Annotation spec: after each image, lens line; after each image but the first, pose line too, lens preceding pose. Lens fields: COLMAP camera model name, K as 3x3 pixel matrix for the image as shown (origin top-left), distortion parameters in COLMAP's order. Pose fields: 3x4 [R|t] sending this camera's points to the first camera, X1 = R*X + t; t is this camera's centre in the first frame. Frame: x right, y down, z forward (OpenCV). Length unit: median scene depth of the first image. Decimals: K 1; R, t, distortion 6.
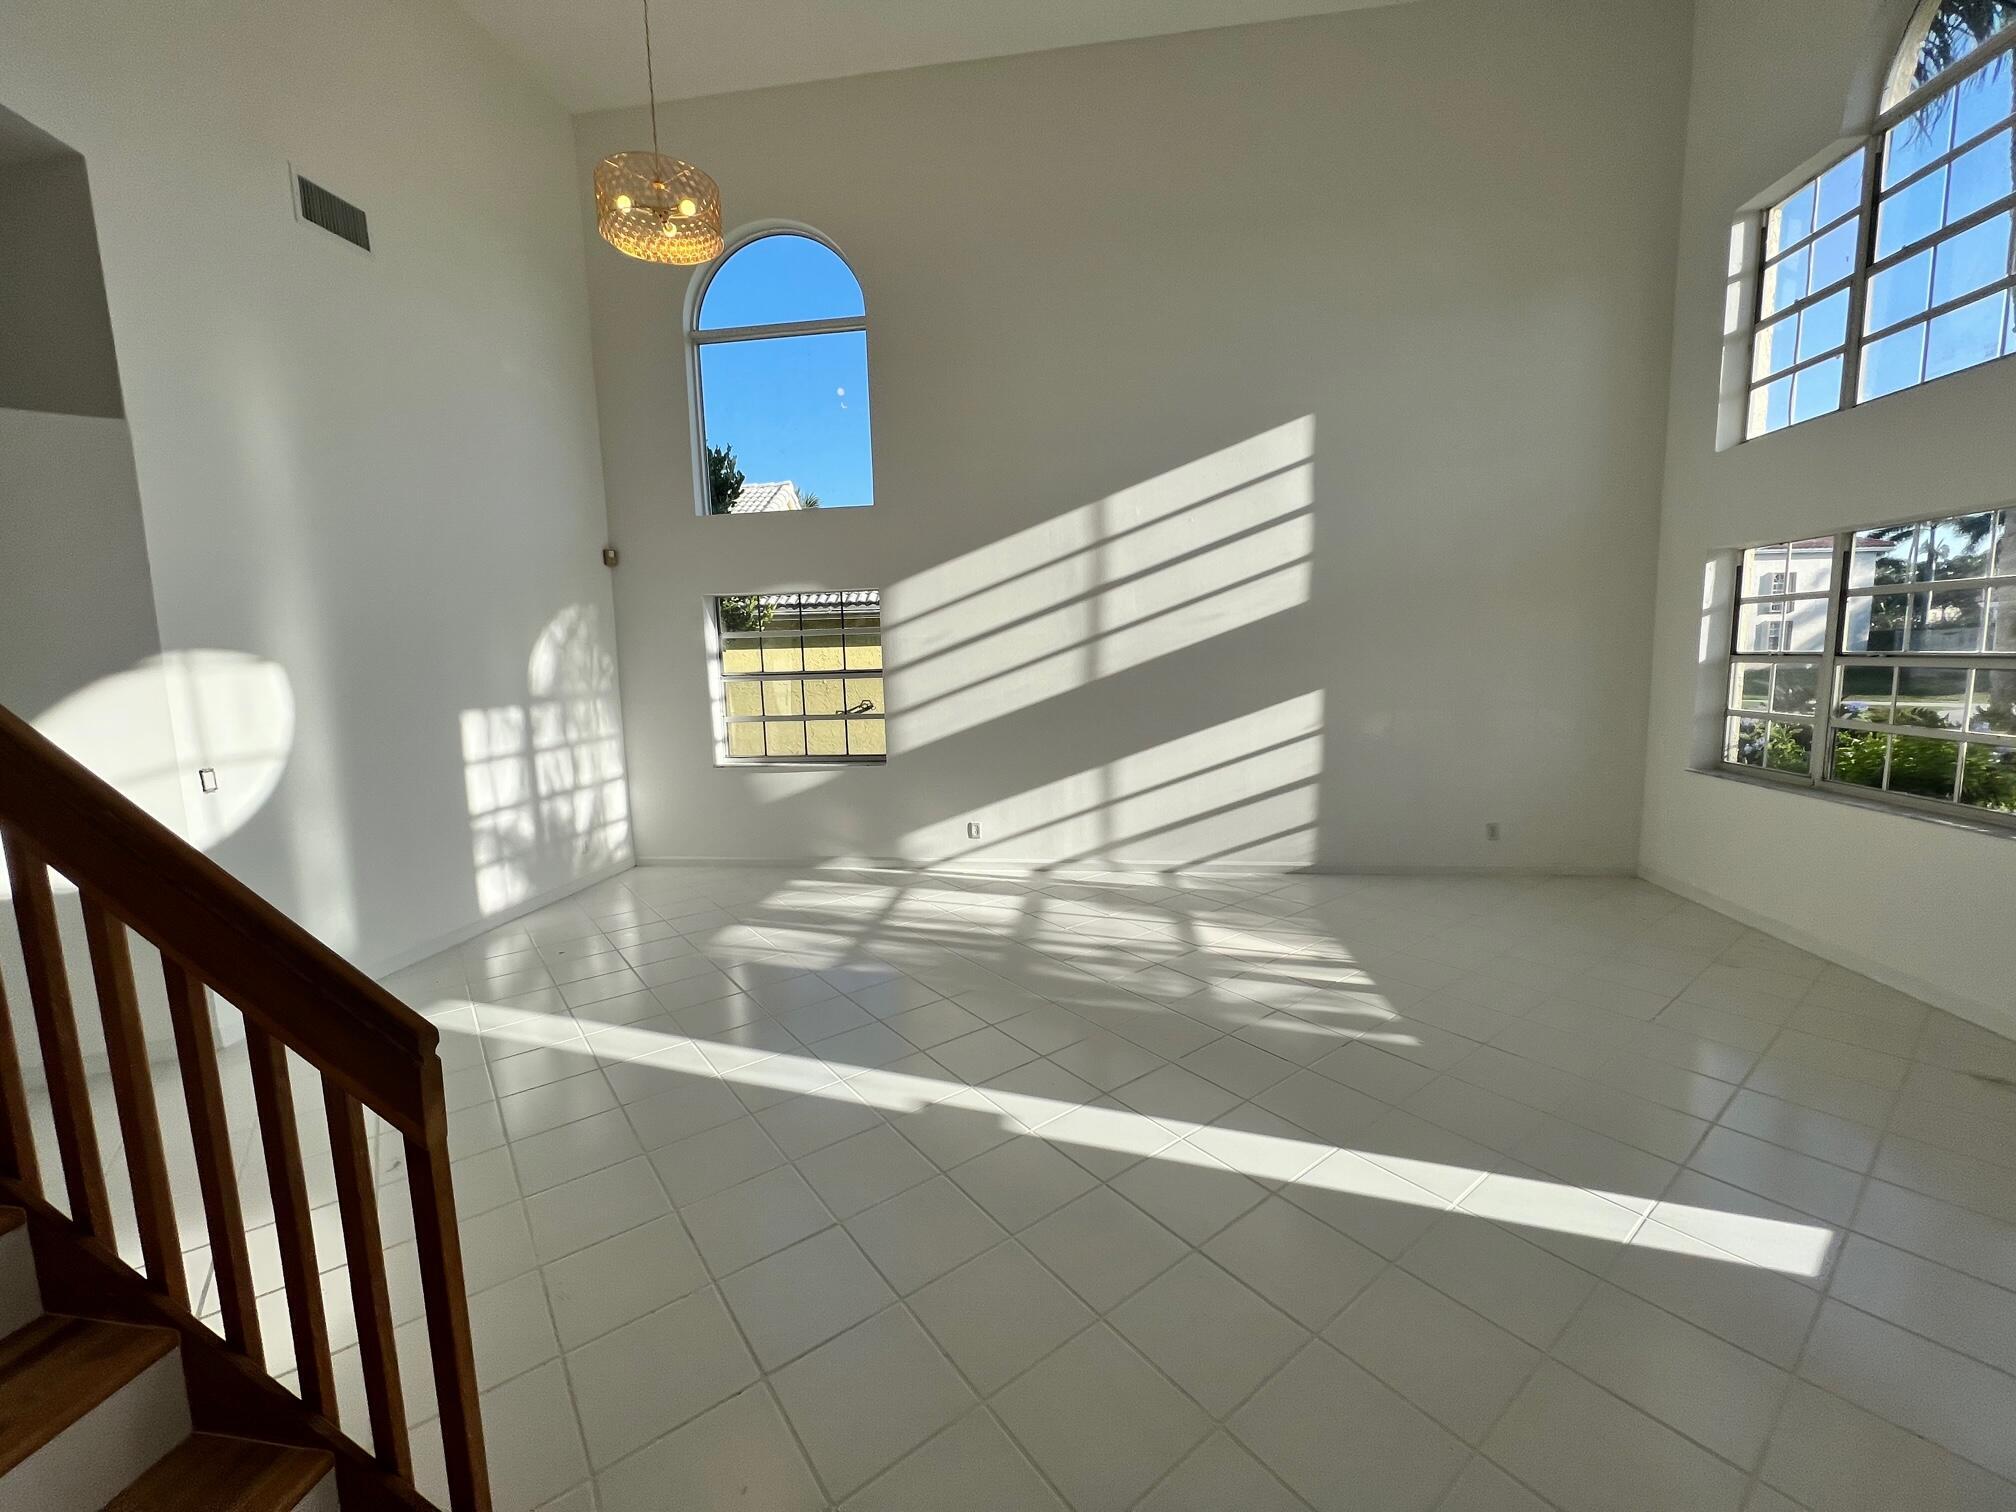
lens RADIAL K [[820.5, 0, 1008.0], [0, 820.5, 756.0], [0, 0, 1]] dist [-0.003888, 0.000068]
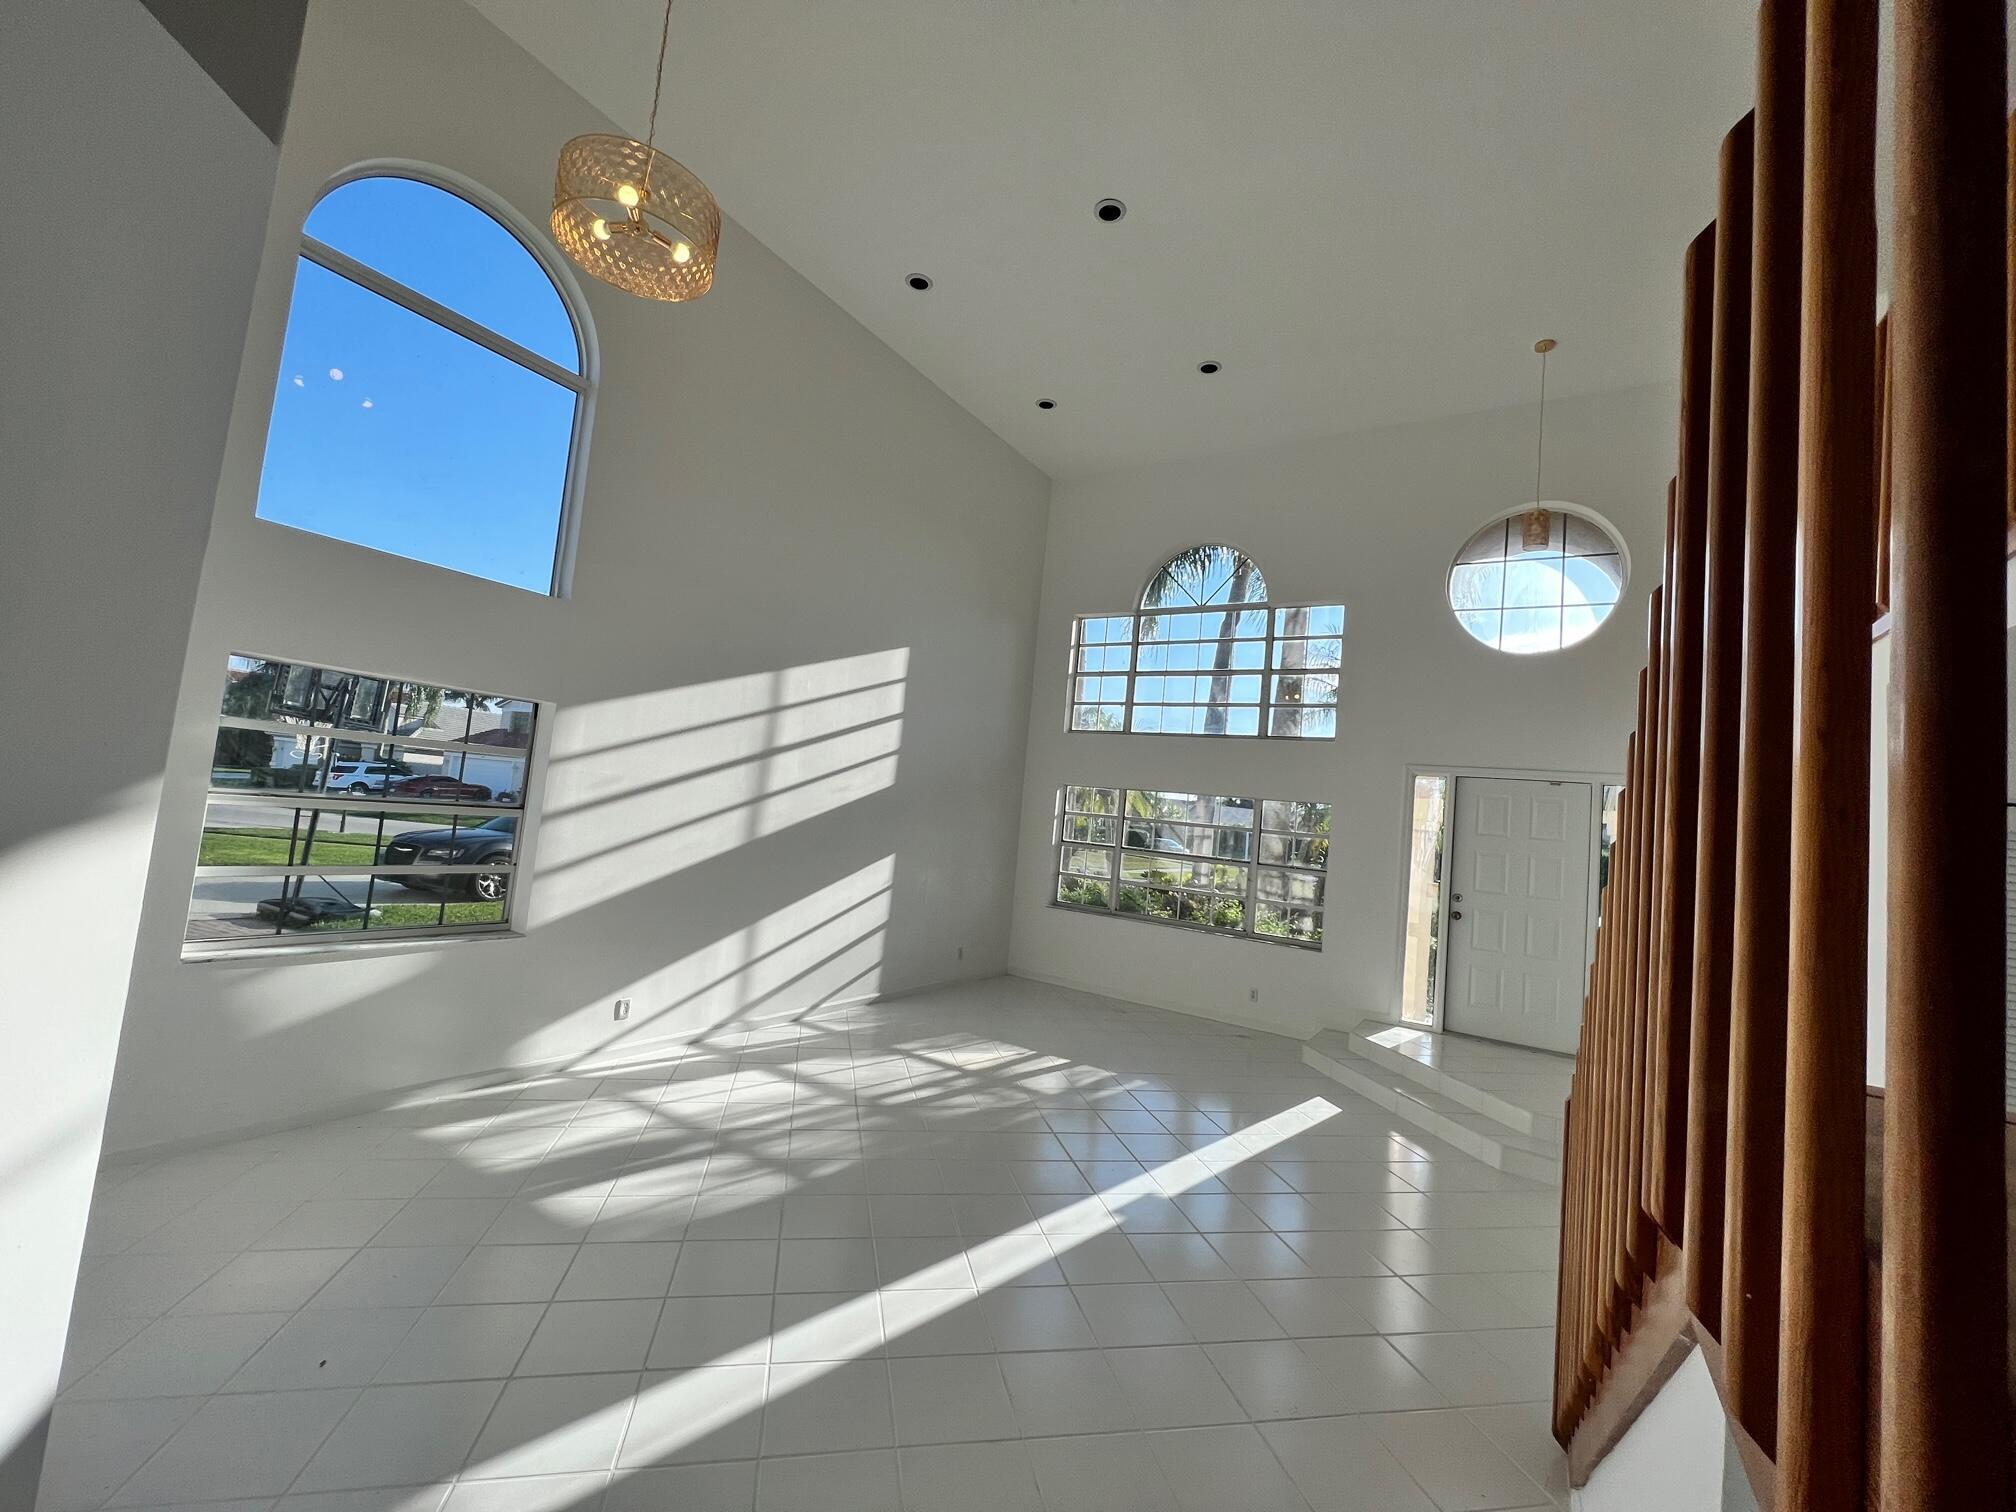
lens RADIAL K [[807.7, 0, 1008.0], [0, 807.7, 756.0], [0, 0, 1]] dist [0.001693, 0.000176]
pose [[0.407535, 0.130399, 0.903831, -0.751971], [0.012989, 0.988824, -0.148518, -0.042990], [-0.913097, 0.072266, 0.401287, 0.340521]]
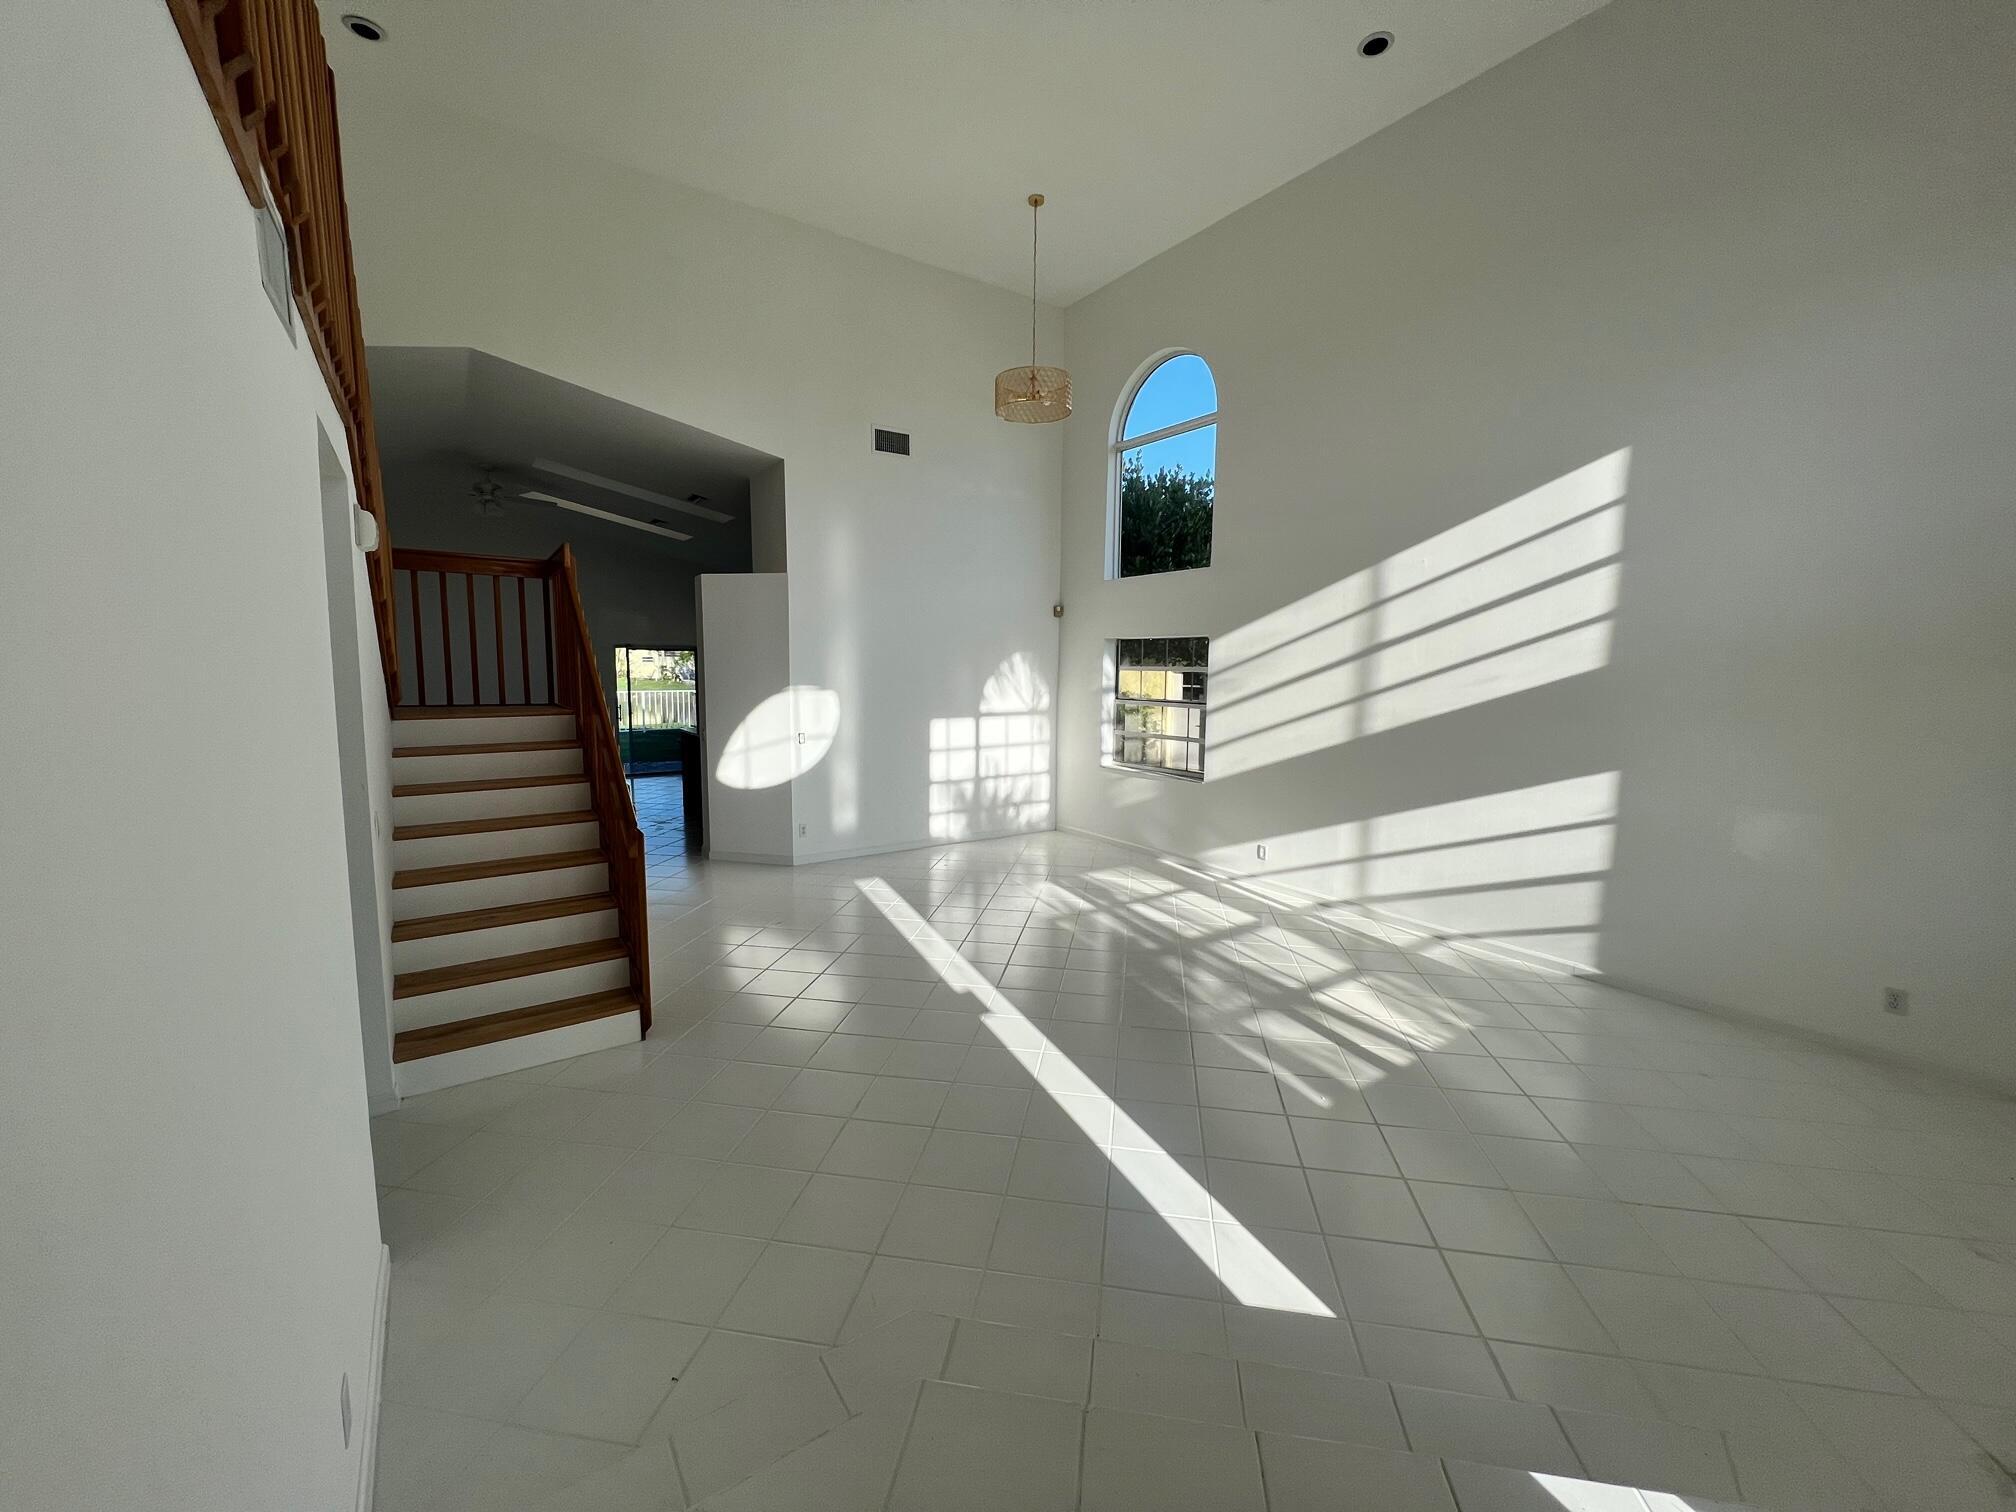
lens RADIAL K [[807.7, 0, 1008.0], [0, 807.7, 756.0], [0, 0, 1]] dist [0.001693, 0.000176]
pose [[0.673881, 0.112059, -0.730293, 0.599683], [-0.112524, 0.992467, 0.048456, -0.068707], [0.730221, 0.049522, 0.681414, -0.028390]]
